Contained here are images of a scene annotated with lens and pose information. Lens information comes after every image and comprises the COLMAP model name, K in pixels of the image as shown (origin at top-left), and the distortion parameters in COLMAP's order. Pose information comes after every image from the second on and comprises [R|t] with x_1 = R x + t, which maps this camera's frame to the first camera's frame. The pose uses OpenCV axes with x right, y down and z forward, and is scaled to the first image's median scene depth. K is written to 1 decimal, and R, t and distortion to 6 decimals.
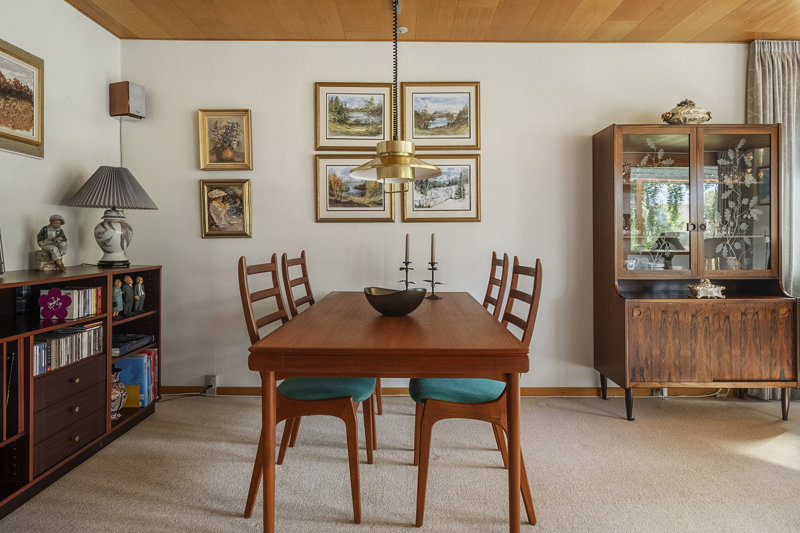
lens RADIAL K [[517.7, 0, 374.0], [0, 517.7, 246.0], [0, 0, 1]] dist [0.031803, 0.004347]
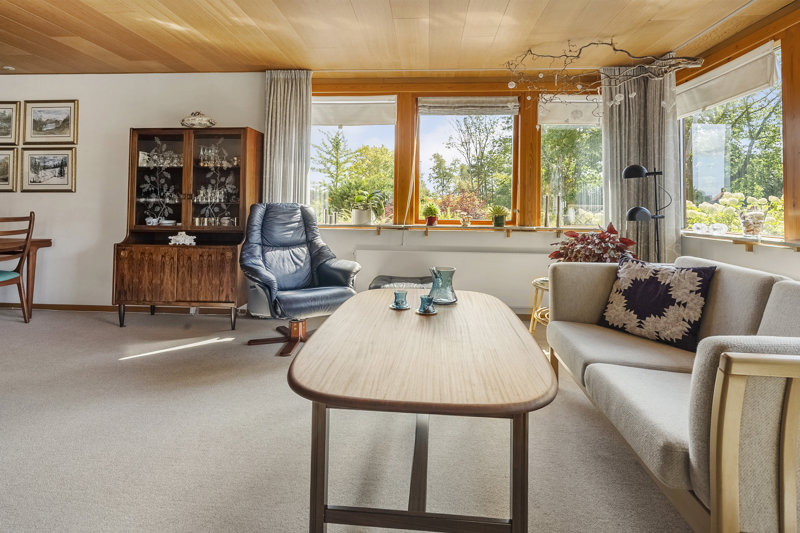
lens RADIAL K [[395.4, 0, 385.7], [0, 395.4, 201.2], [0, 0, 1]] dist [0.006951, 0.001980]
pose [[0.994371, 0.006628, -0.105748, 1.230810], [-0.010124, 0.999419, -0.032550, 0.007390], [0.105470, 0.033437, 0.993860, -0.042307]]
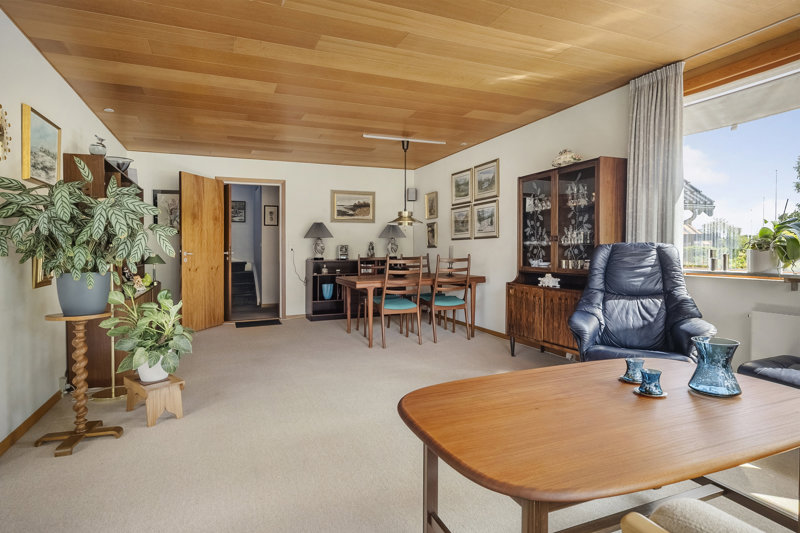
lens RADIAL K [[472.2, 0, 402.7], [0, 472.2, 266.7], [0, 0, 1]] dist [-0.002110, 0.001072]
pose [[0.340095, 0.031194, -0.939874, 1.630710], [-0.005306, 0.999497, 0.031253, 0.003418], [0.940376, -0.005642, 0.340090, 0.148865]]
